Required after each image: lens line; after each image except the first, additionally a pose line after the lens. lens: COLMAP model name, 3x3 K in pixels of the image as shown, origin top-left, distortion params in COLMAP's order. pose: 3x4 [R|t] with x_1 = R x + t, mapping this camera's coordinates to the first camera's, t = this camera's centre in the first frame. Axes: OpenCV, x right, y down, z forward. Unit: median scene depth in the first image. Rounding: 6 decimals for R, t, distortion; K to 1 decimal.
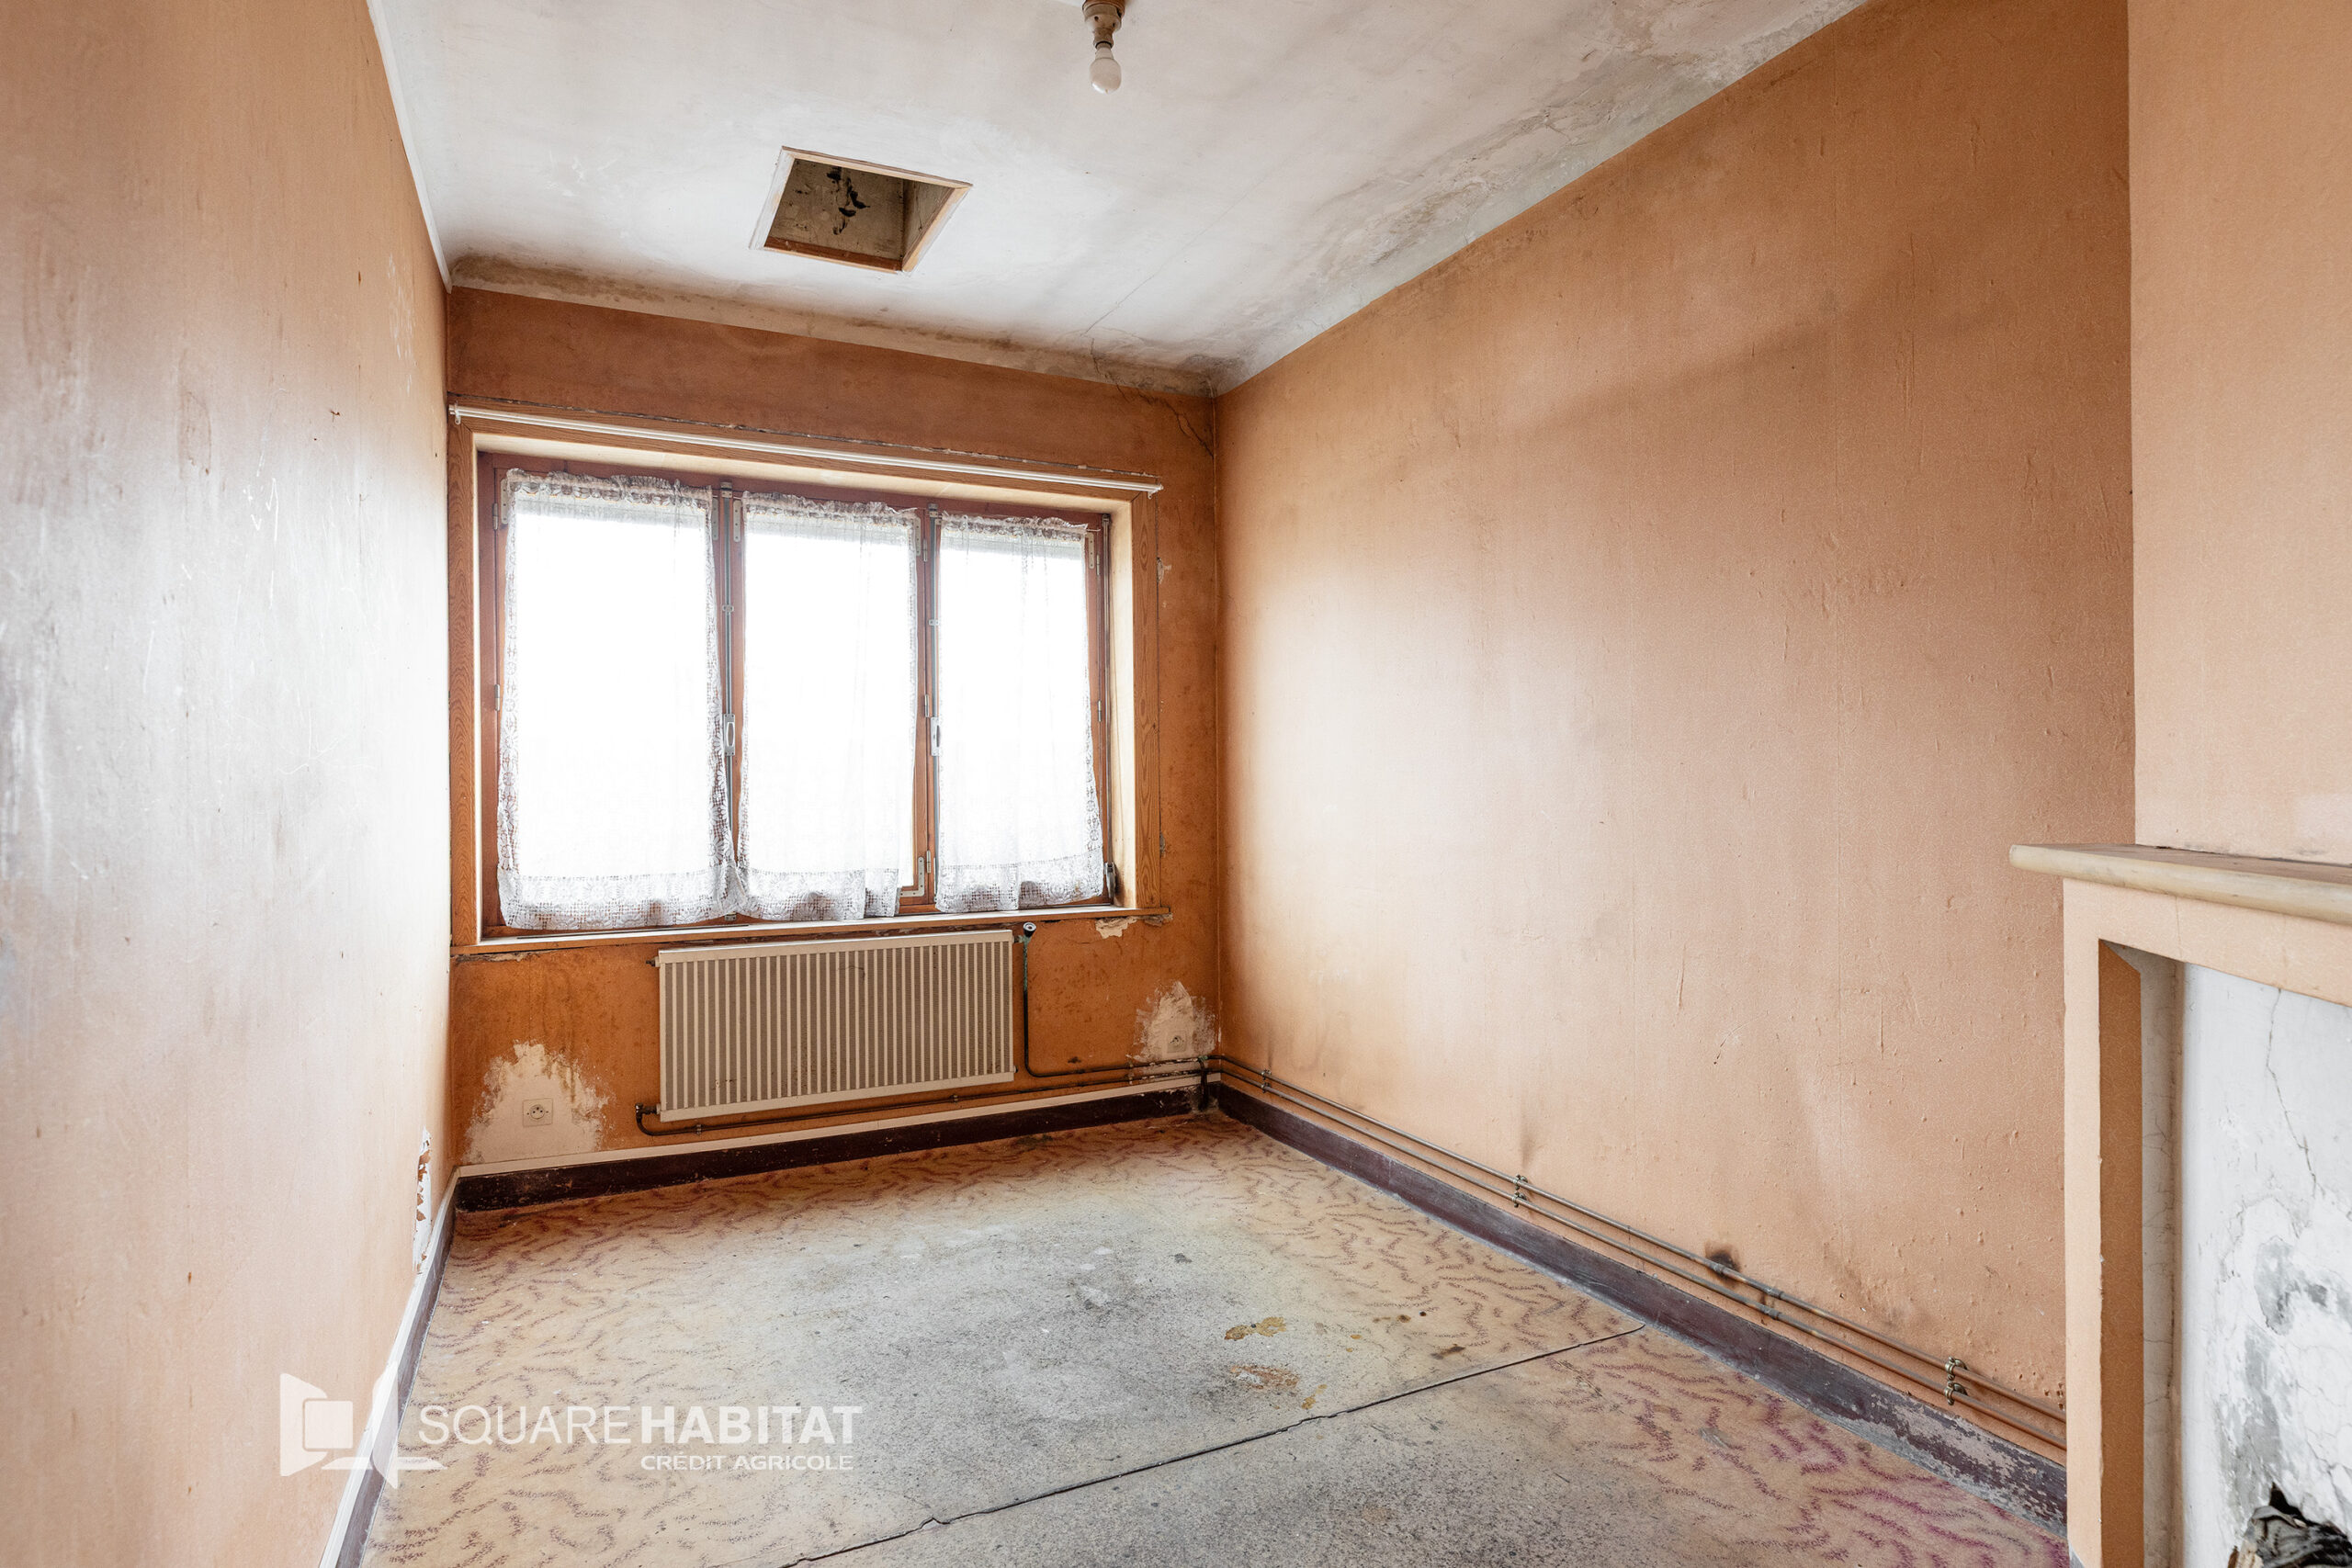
lens RADIAL K [[1198.4, 0, 1170.5], [0, 1198.4, 792.9], [0, 0, 1]] dist [-0.005548, -0.000155]
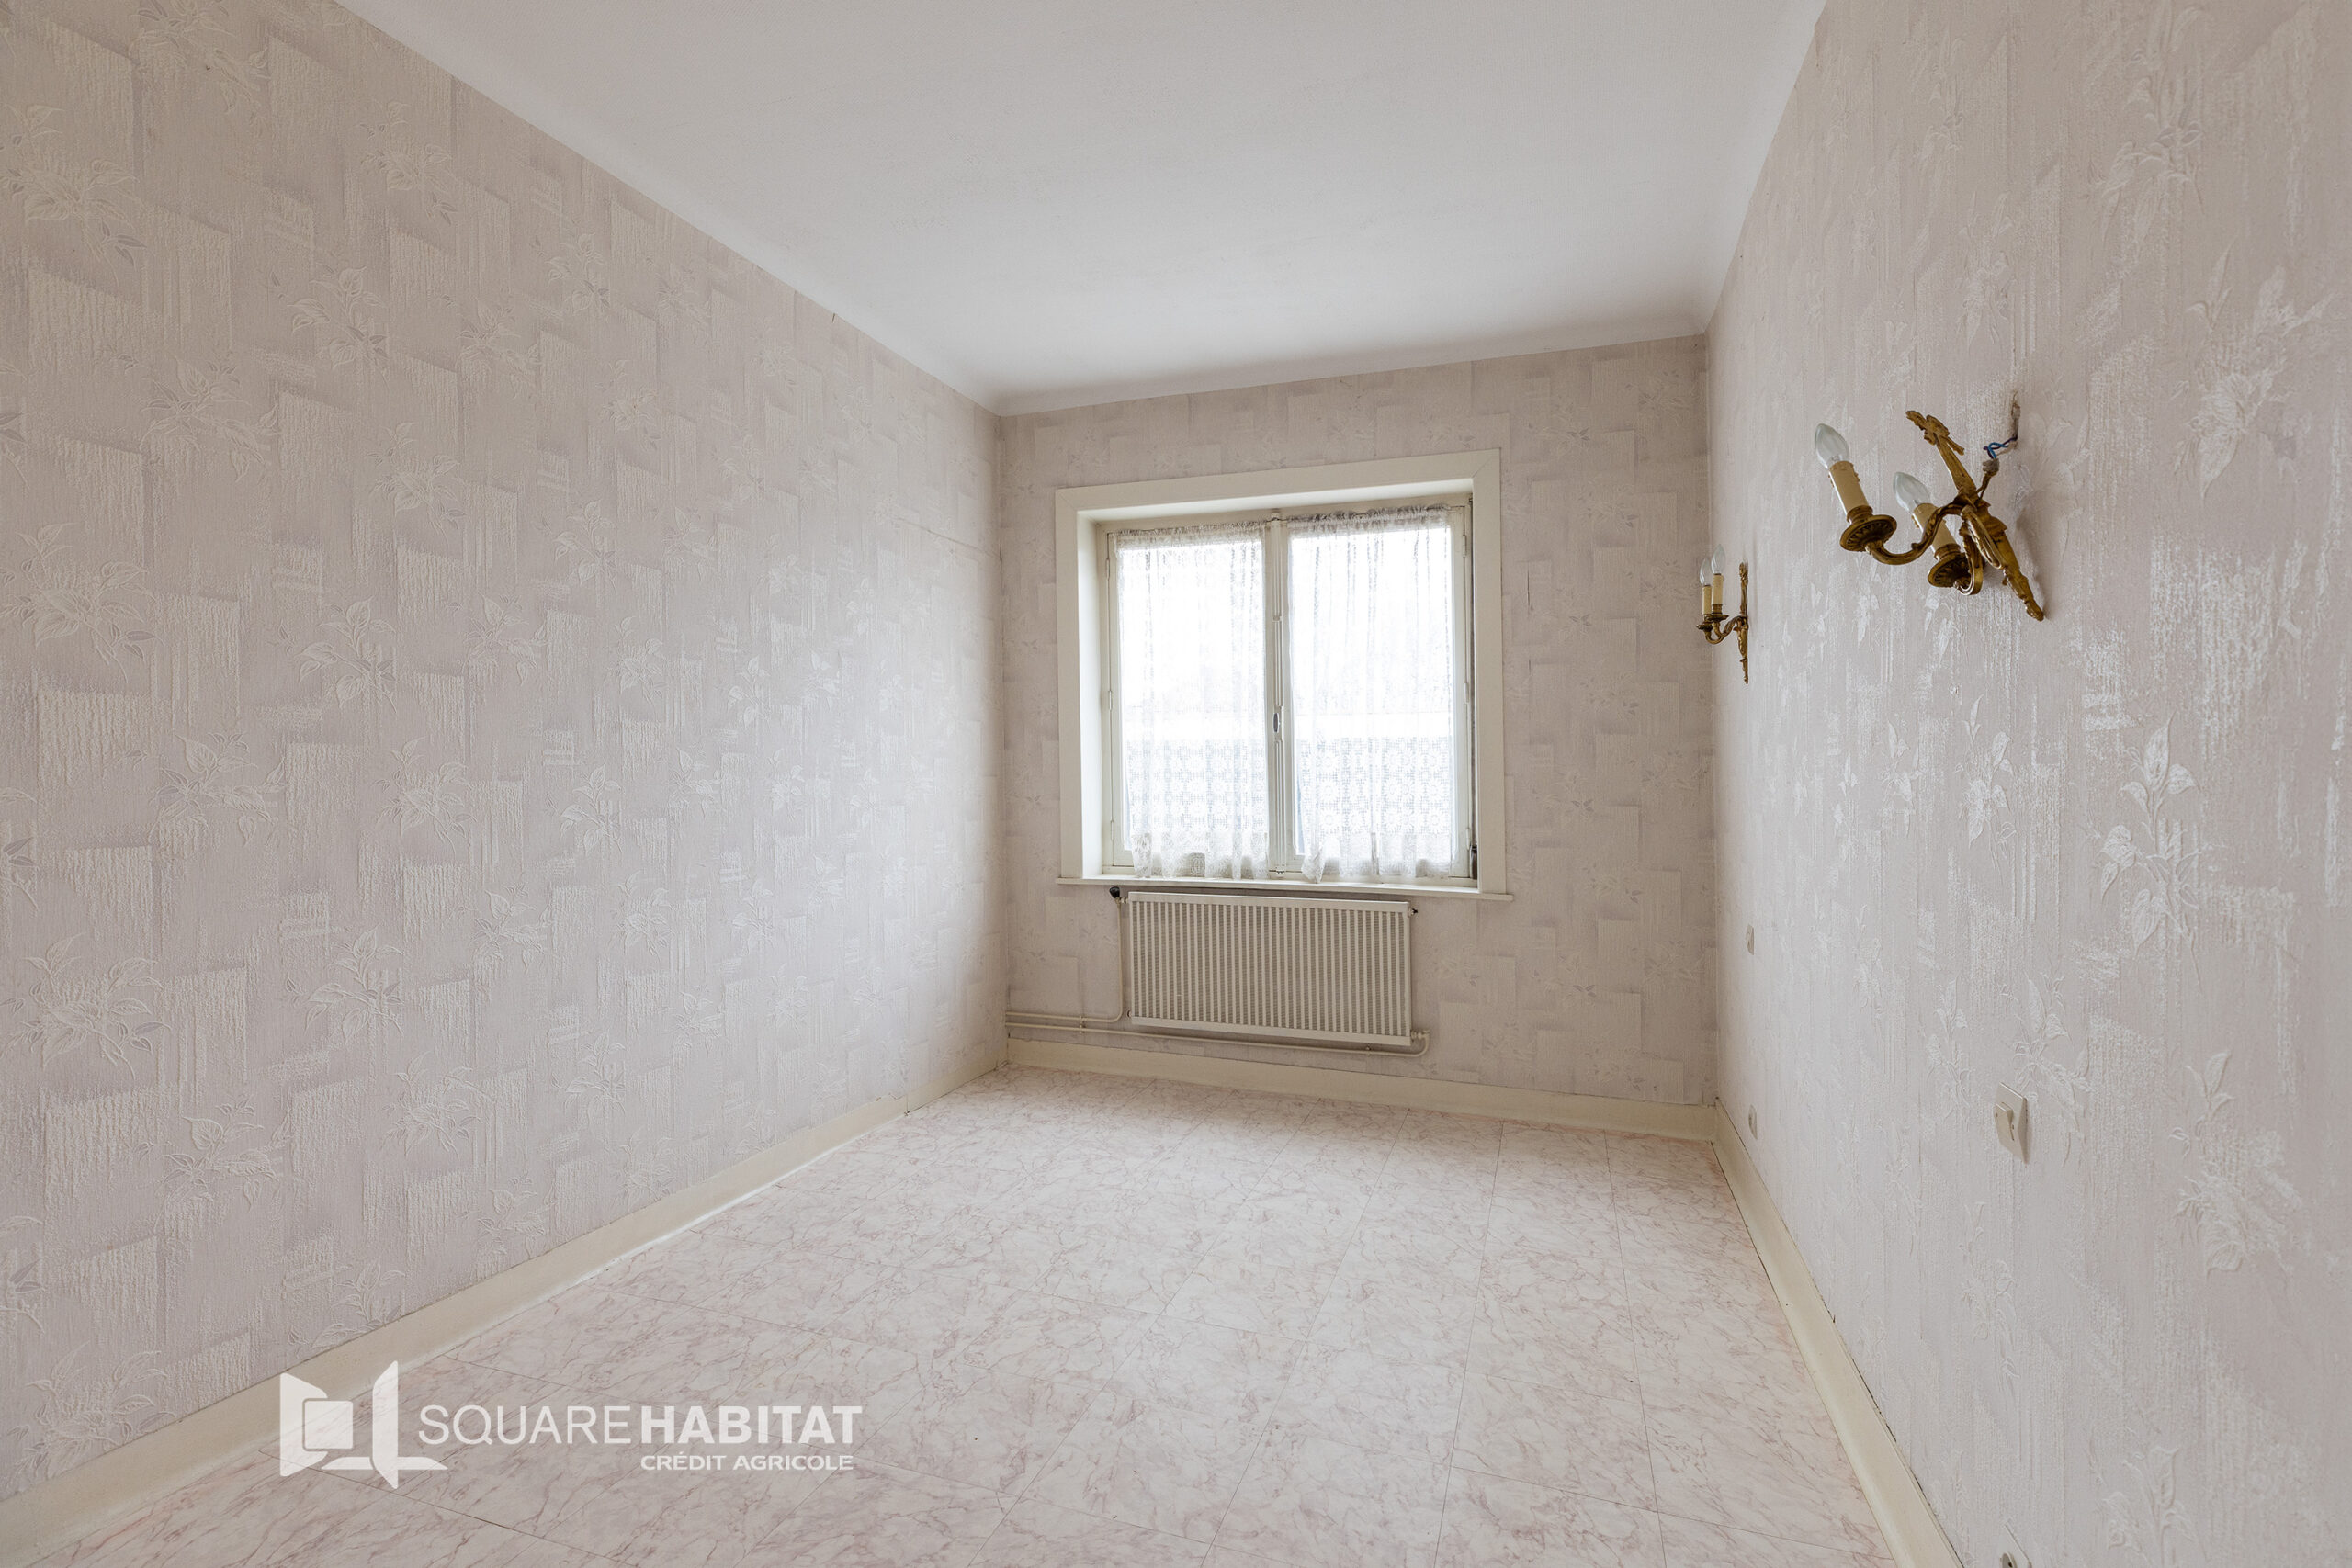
lens RADIAL K [[1084.3, 0, 1181.7], [0, 1084.3, 769.6], [0, 0, 1]] dist [-0.023562, -0.000555]
pose [[0.713760, 0.007144, -0.700354, 0.386037], [-0.006579, 0.999972, 0.003495, -0.003869], [0.700360, 0.002113, 0.713787, 0.184870]]
